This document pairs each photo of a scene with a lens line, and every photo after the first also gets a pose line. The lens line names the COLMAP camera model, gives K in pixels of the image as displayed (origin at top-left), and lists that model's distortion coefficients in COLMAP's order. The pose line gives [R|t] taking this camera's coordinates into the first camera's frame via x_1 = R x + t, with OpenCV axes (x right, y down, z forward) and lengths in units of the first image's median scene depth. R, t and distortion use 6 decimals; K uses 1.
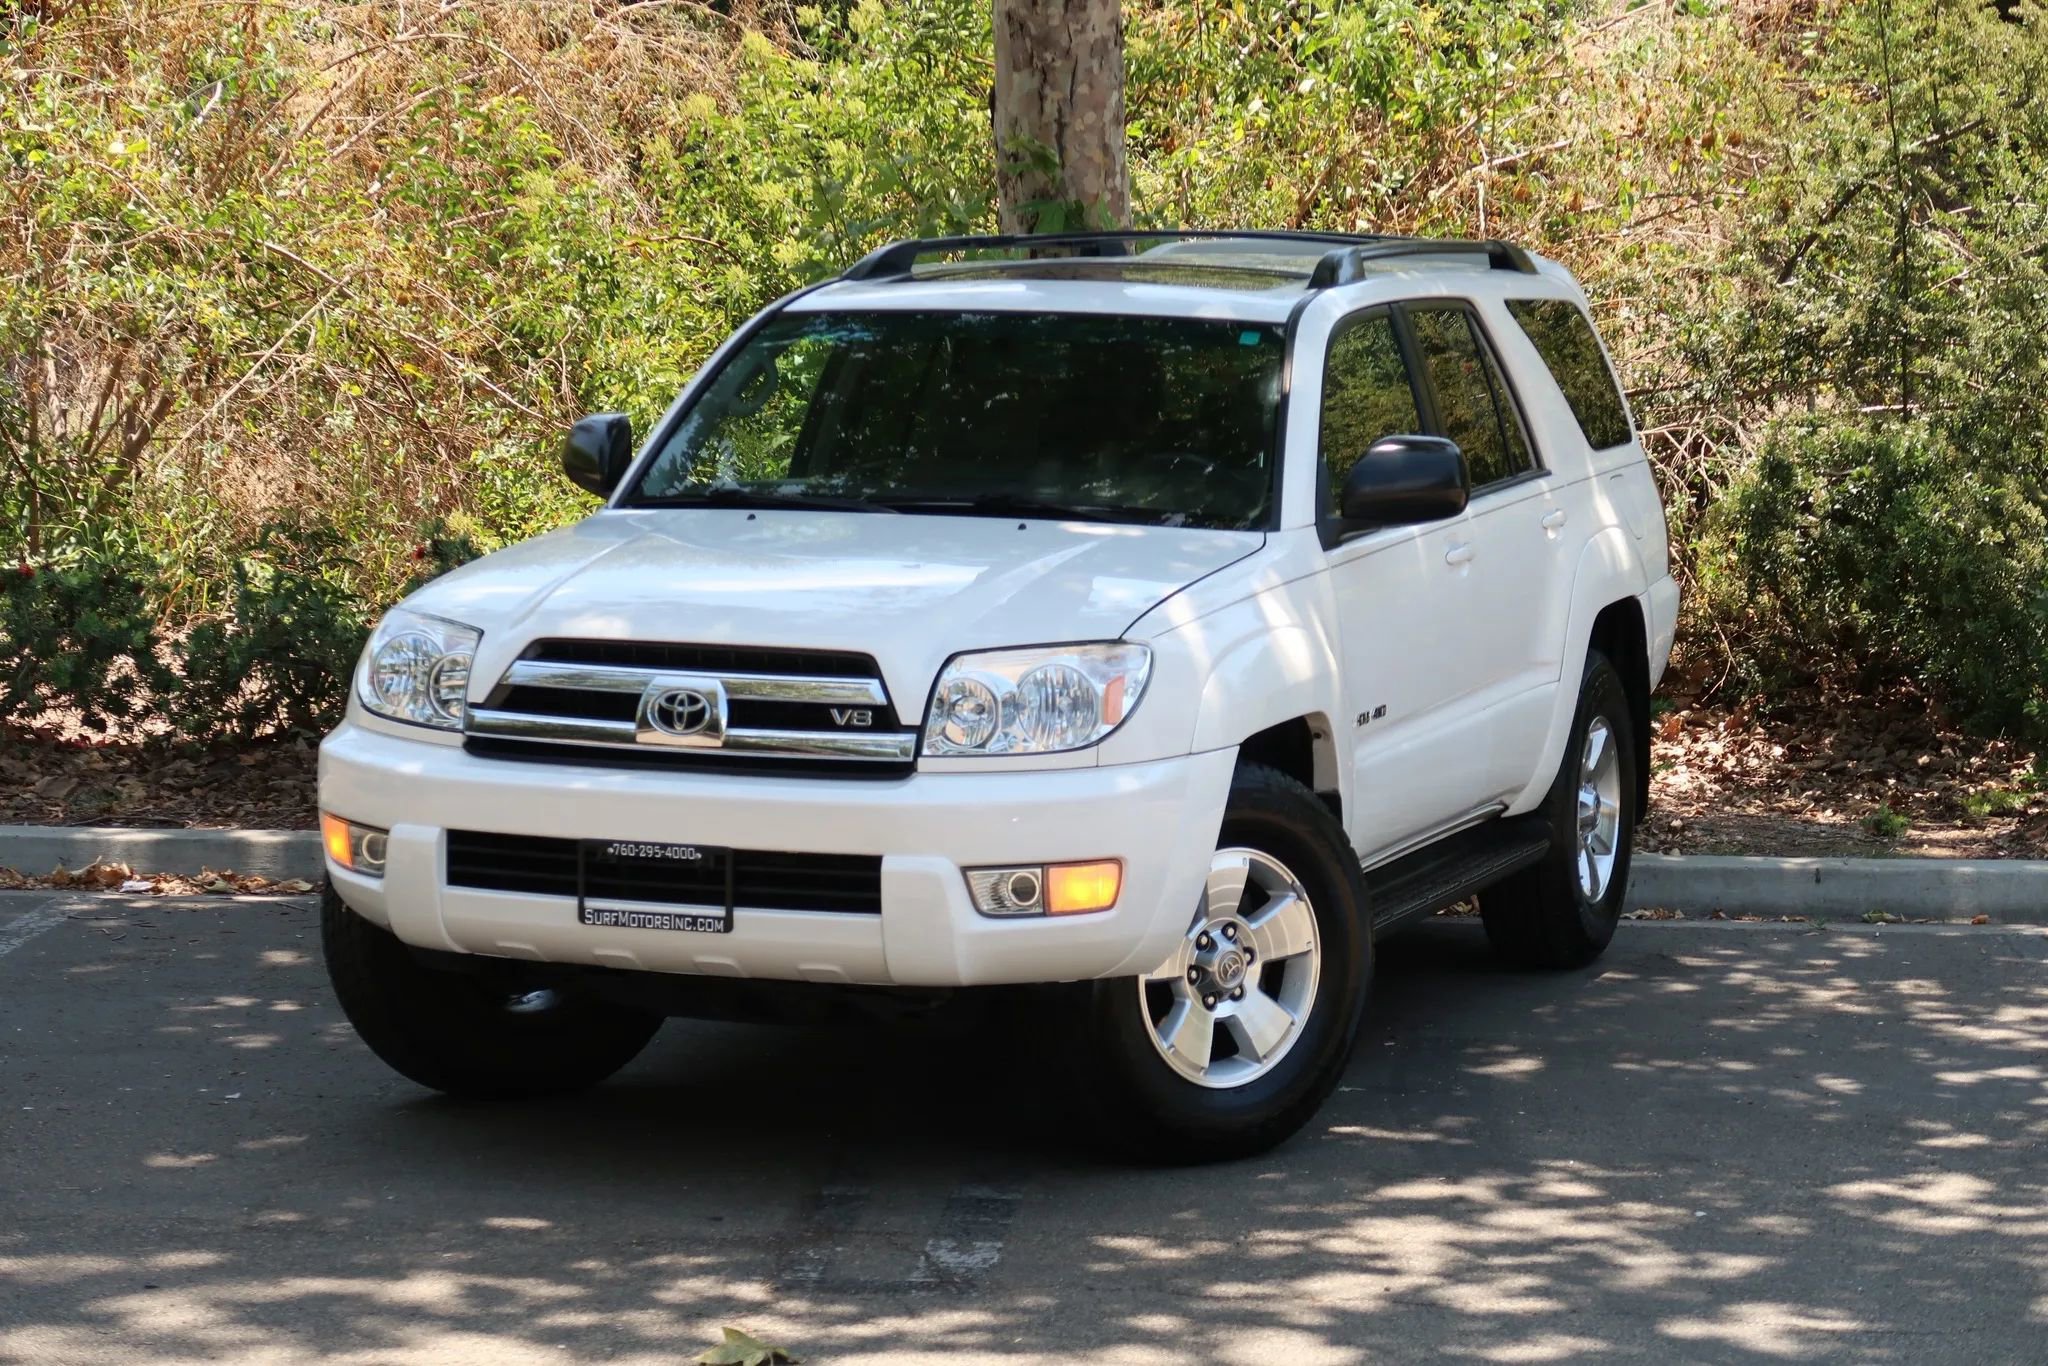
lens RADIAL K [[4850.2, 0, 982.3], [0, 4850.2, 692.5], [0, 0, 1]] dist [0.016162, 0.000000]
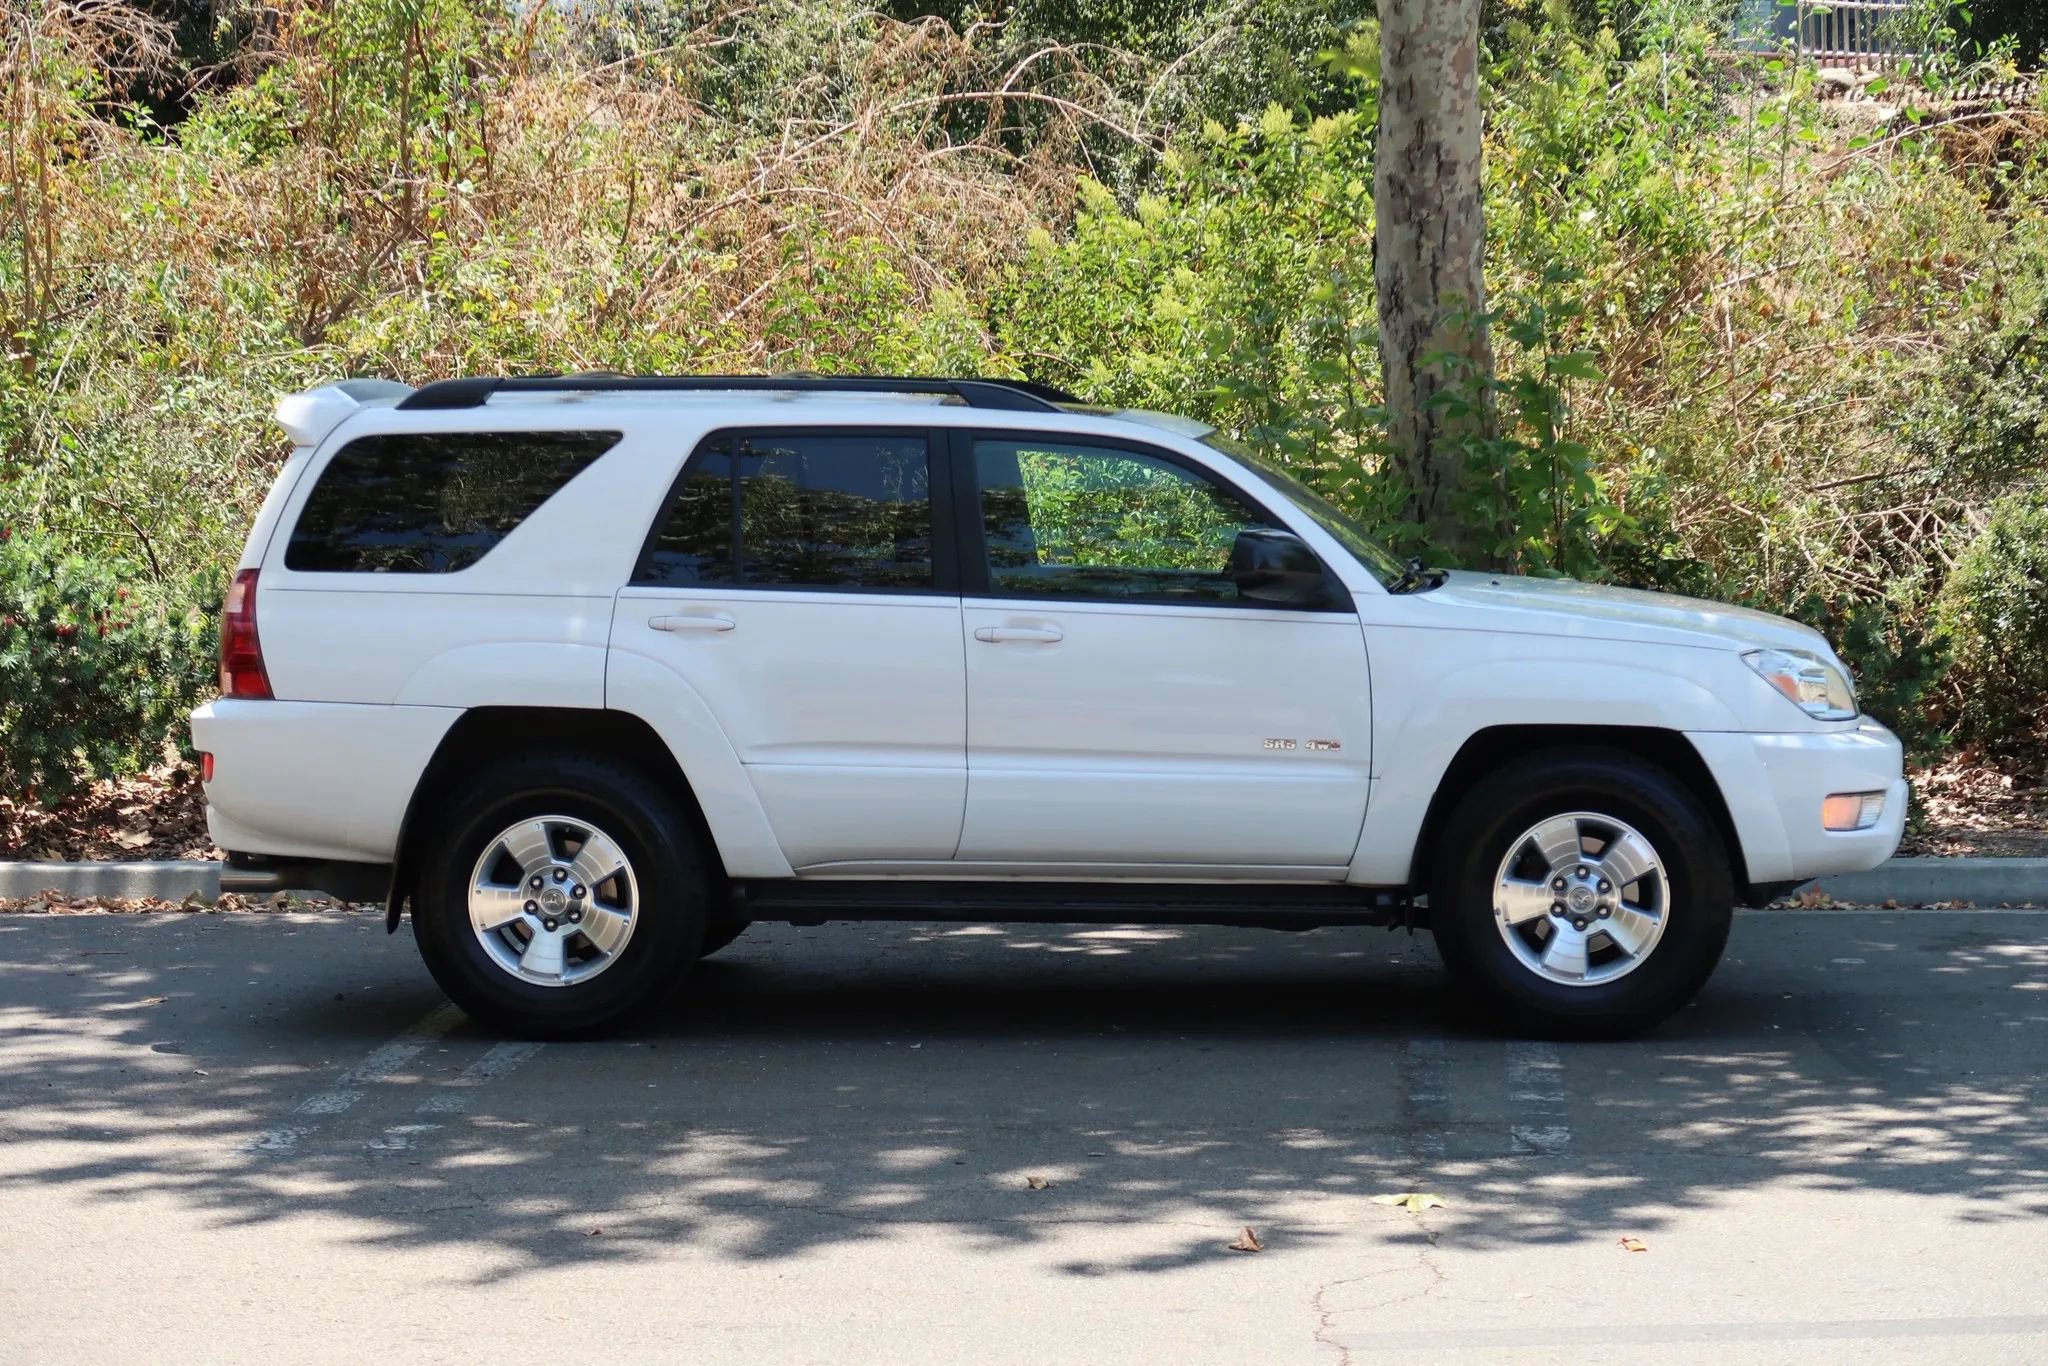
lens RADIAL K [[4850.2, 0, 1034.3], [0, 4850.2, 682.6], [0, 0, 1]] dist [0.016162, 0.000000]
pose [[0.999815, -0.019014, 0.003033, -0.073698], [0.019074, 0.999592, -0.021245, 0.008552], [-0.002627, 0.021299, 0.999770, -0.172904]]
